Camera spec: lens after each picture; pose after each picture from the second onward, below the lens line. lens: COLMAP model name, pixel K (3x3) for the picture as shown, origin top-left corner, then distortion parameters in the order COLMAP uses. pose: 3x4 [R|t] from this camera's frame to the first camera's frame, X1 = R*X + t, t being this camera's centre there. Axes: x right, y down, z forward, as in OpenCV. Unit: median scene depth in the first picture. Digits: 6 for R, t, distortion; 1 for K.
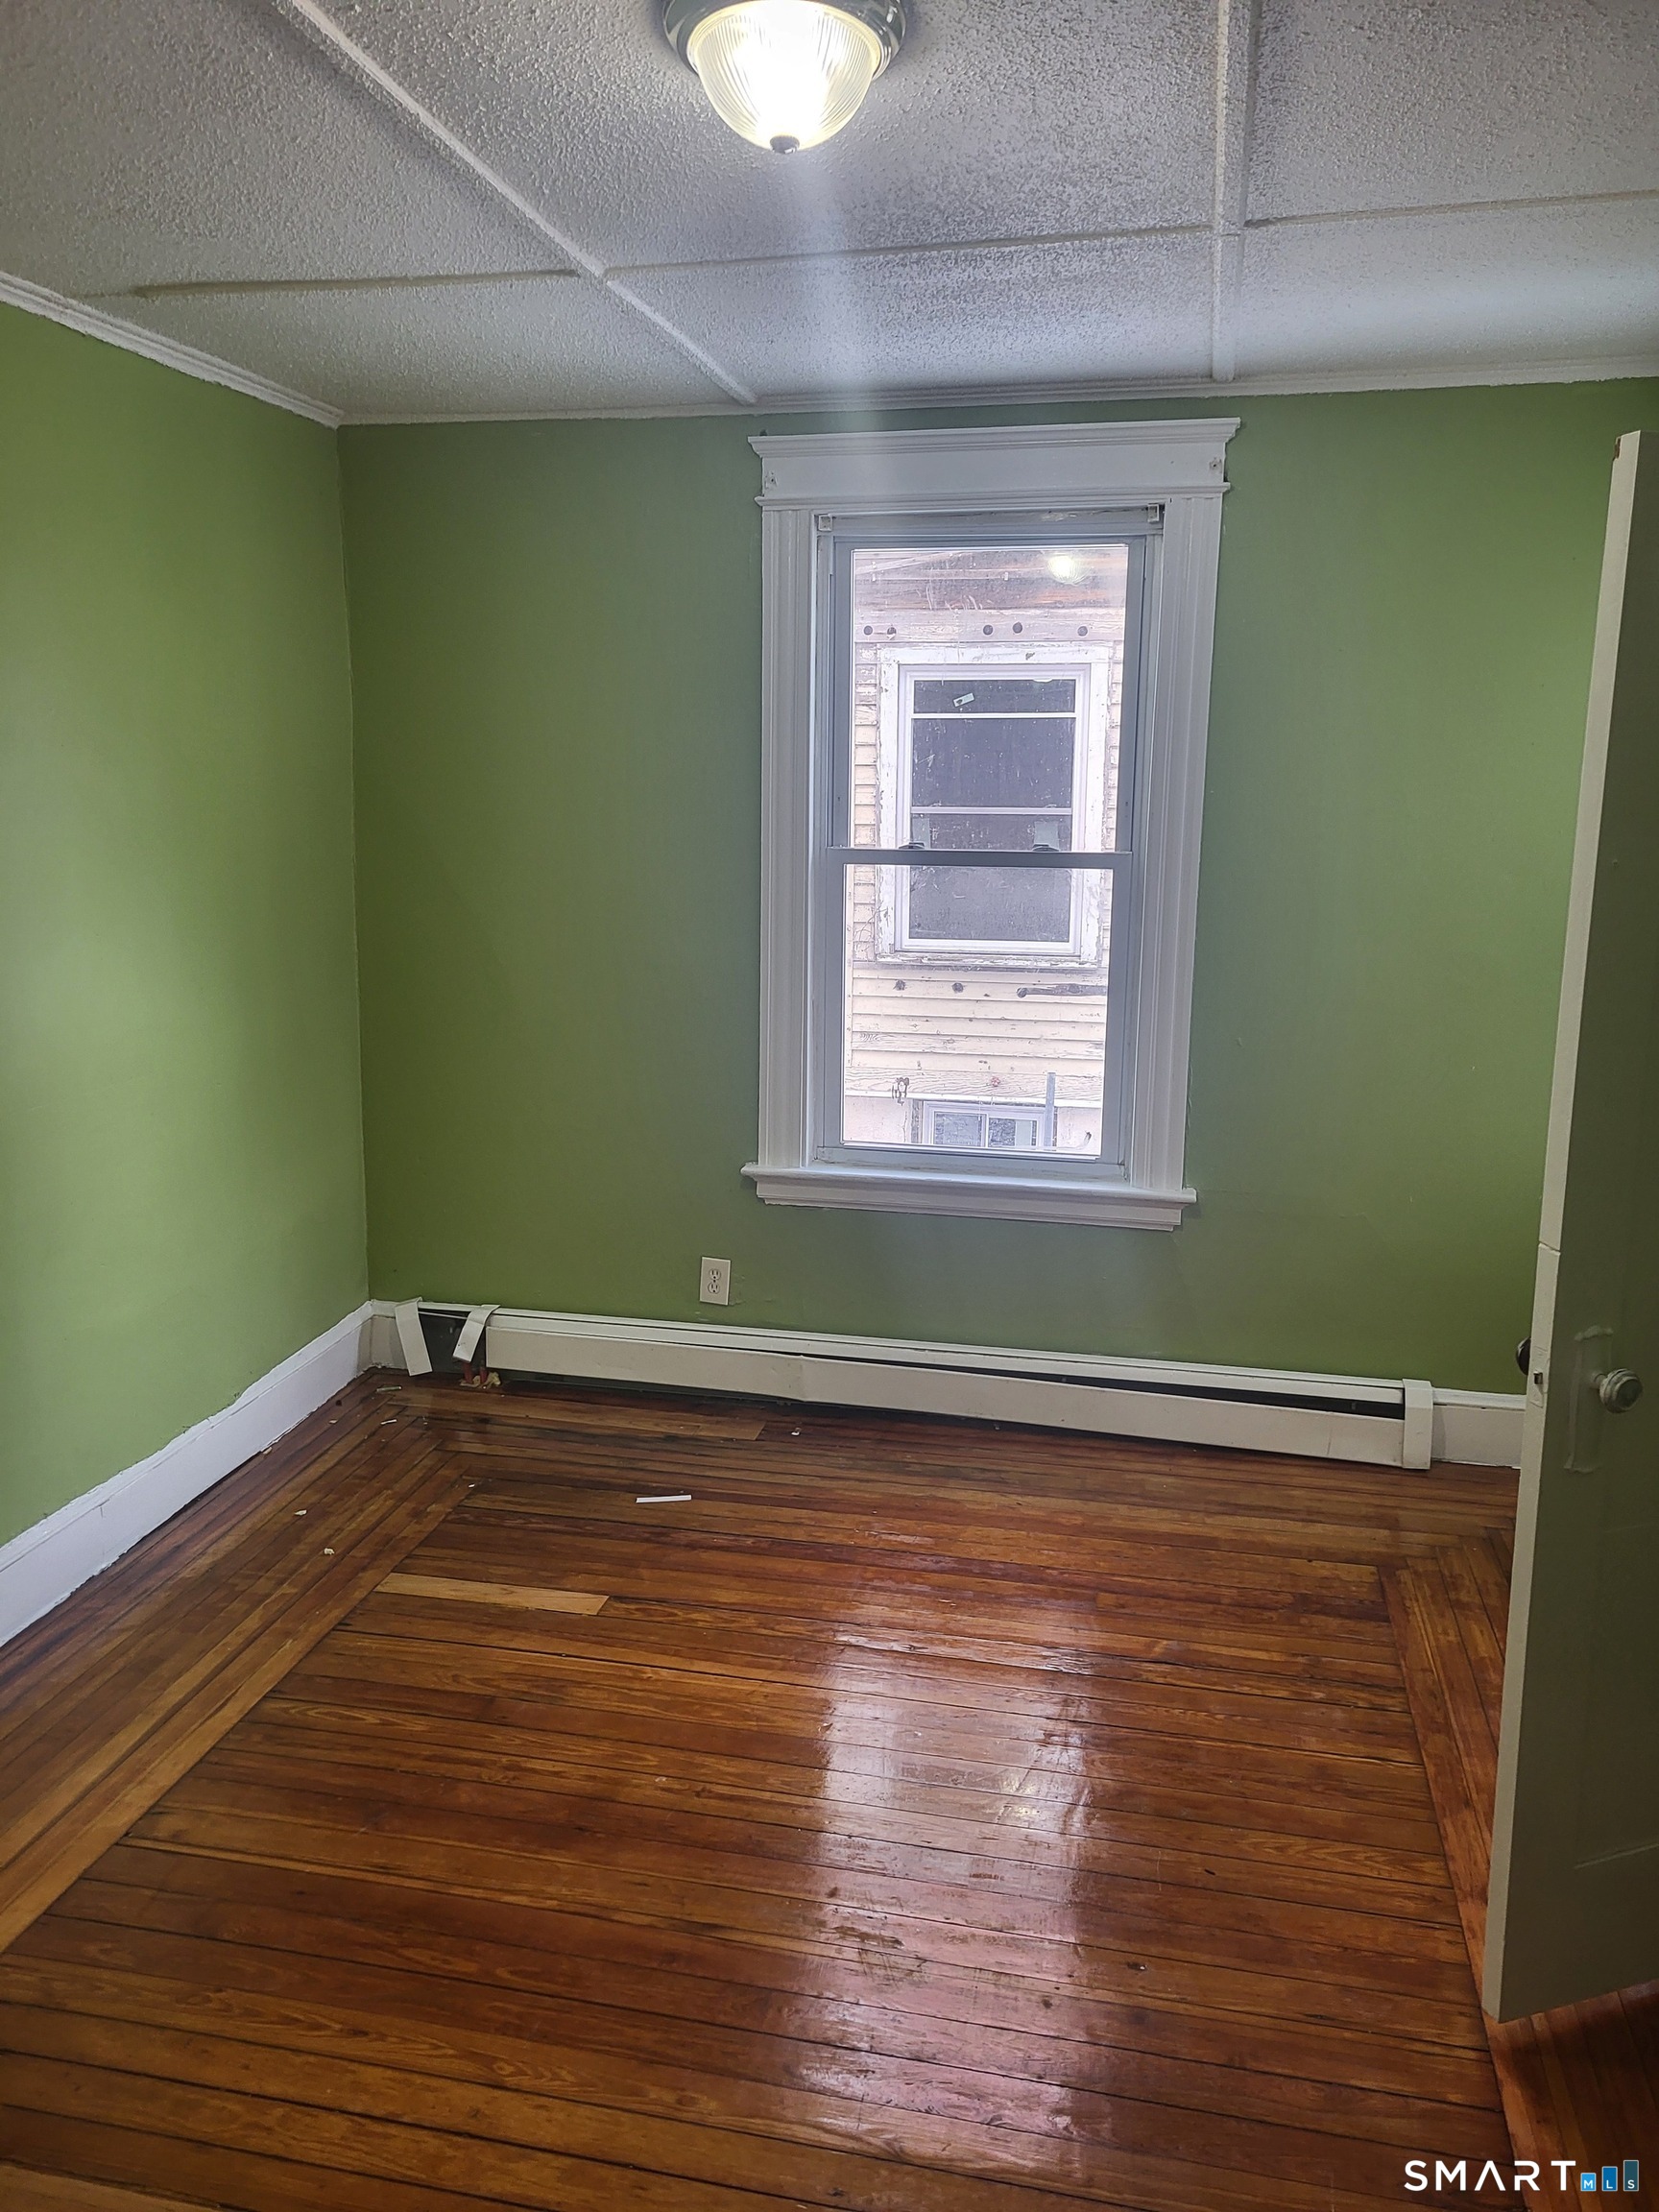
lens RADIAL K [[1673.2, 0, 828.5], [0, 1673.2, 1105.8], [0, 0, 1]] dist [-0.007233, -0.003916]
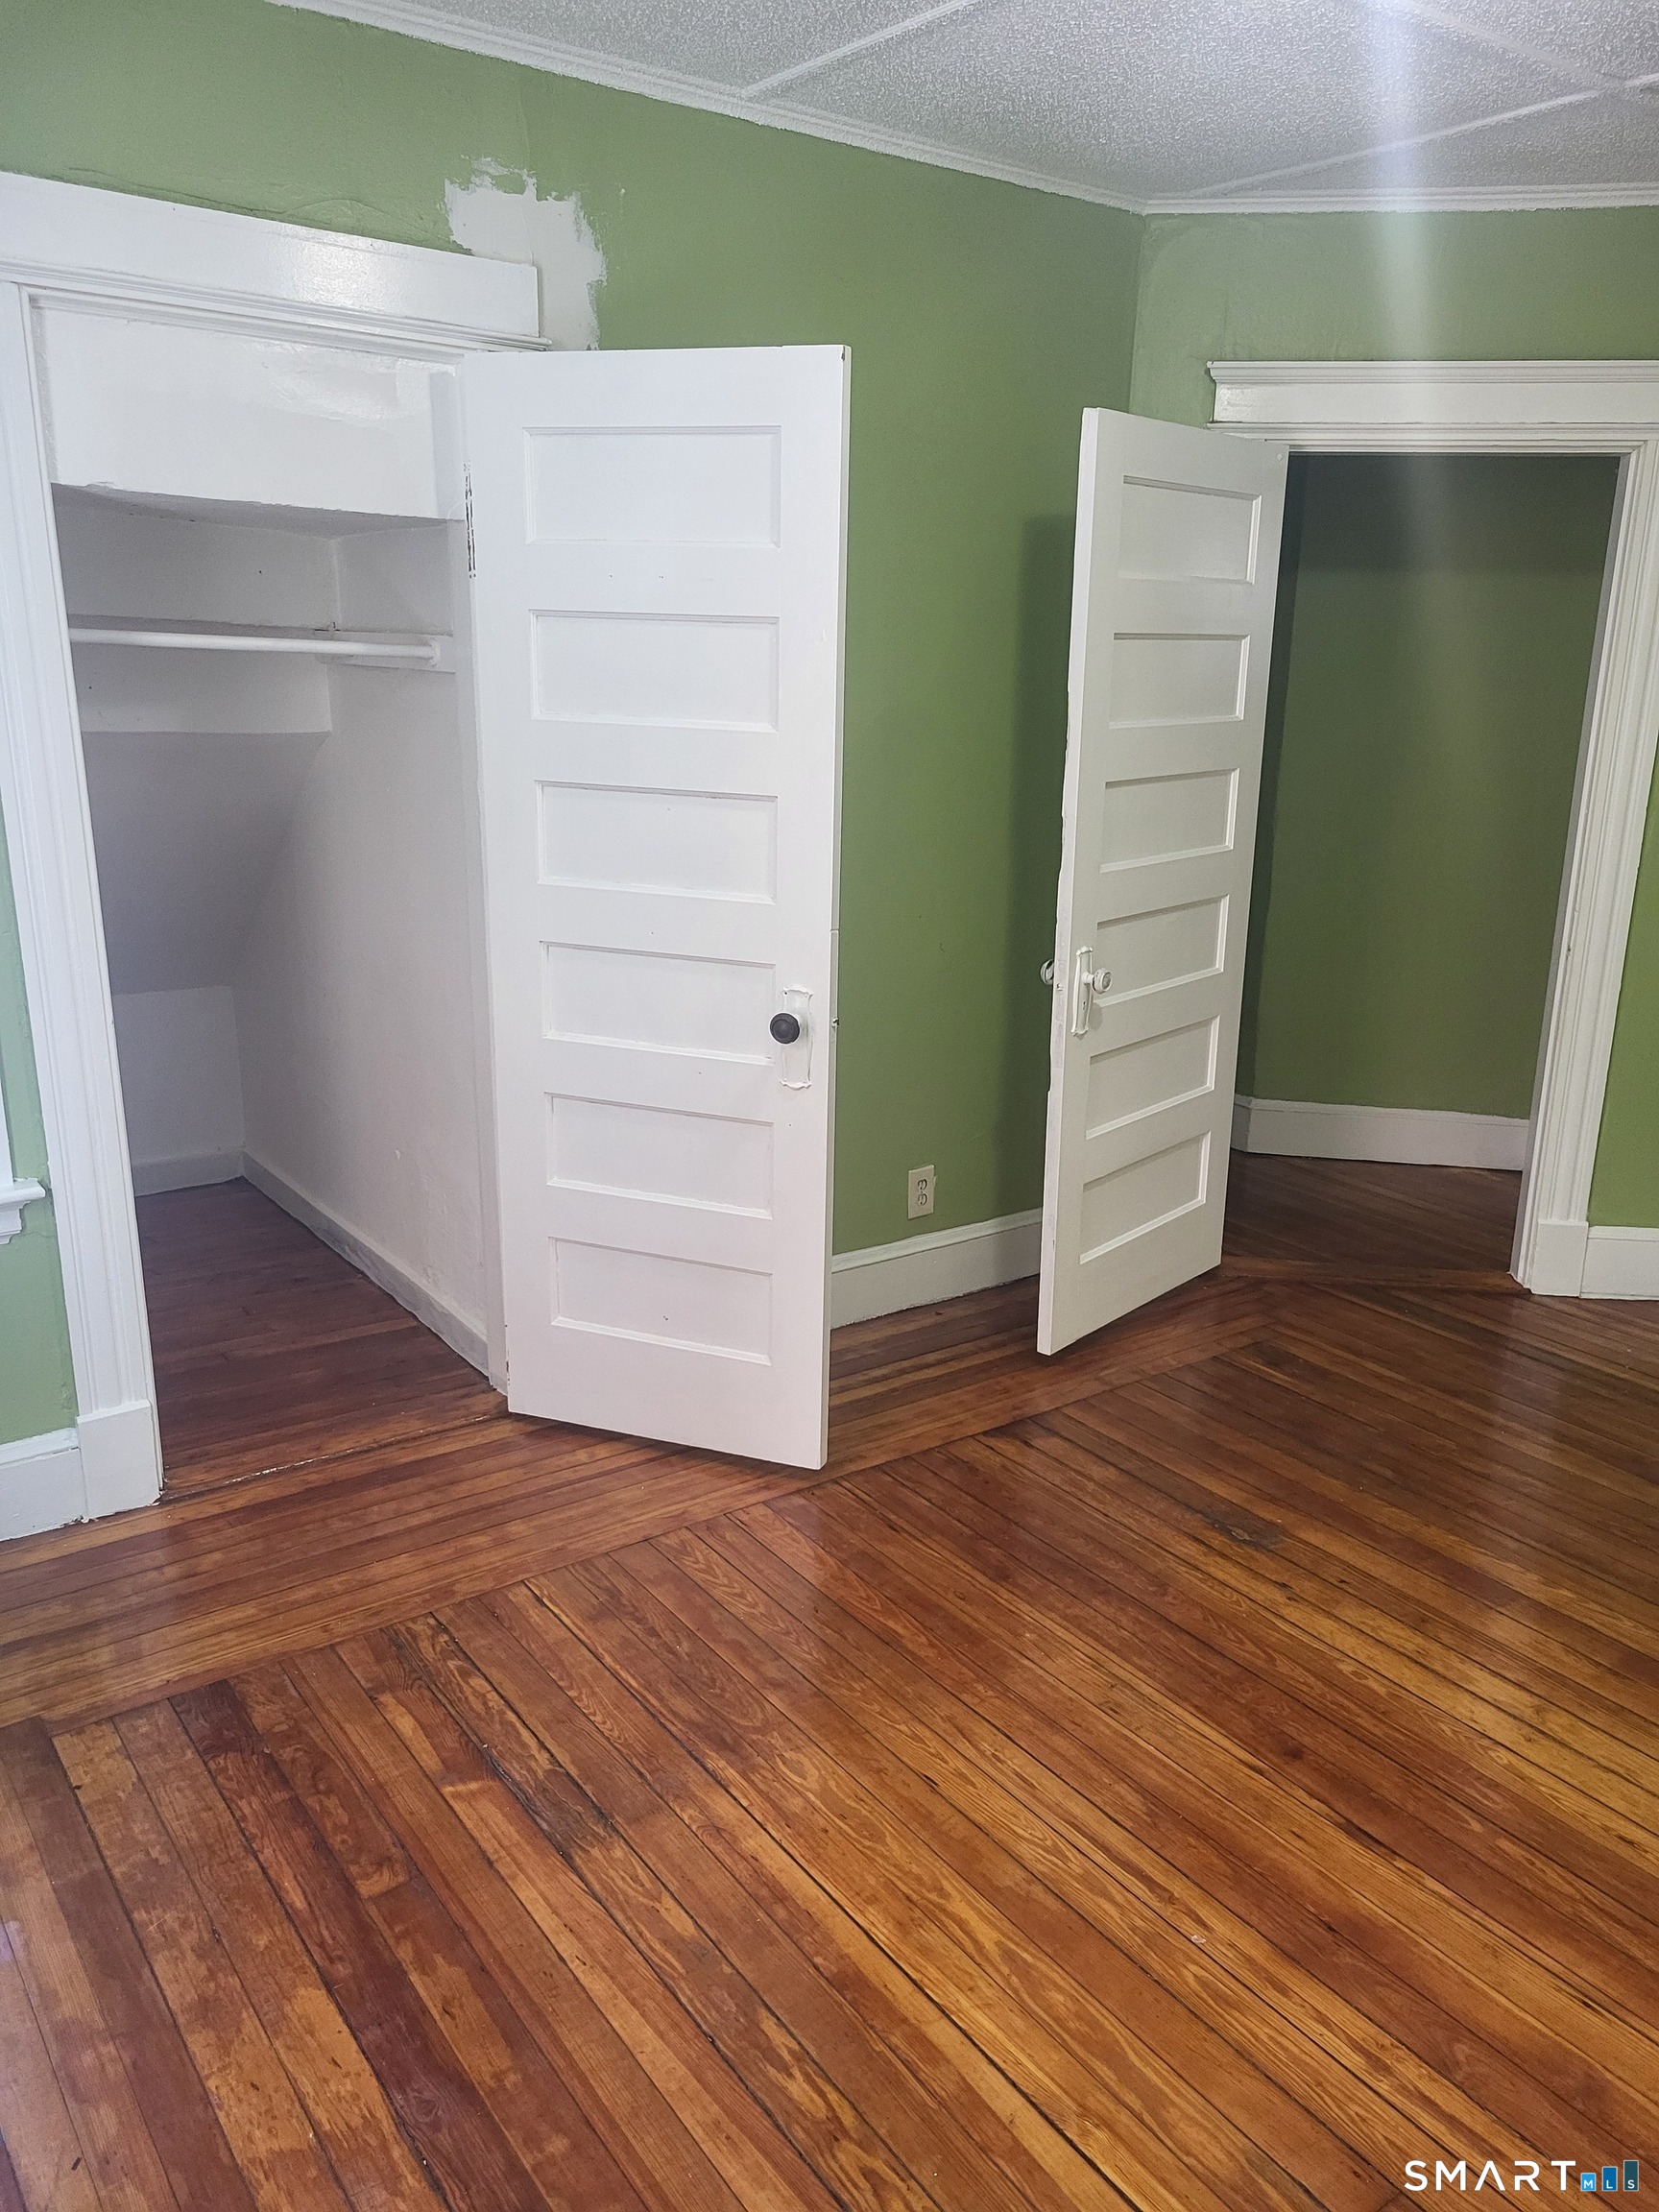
lens RADIAL K [[1673.2, 0, 831.3], [0, 1673.2, 1102.5], [0, 0, 1]] dist [-0.007233, -0.003916]
pose [[-0.749995, -0.191315, 0.633171, -0.374518], [0.100315, 0.913285, 0.394776, -0.255135], [-0.653792, 0.359597, -0.665768, 1.447917]]
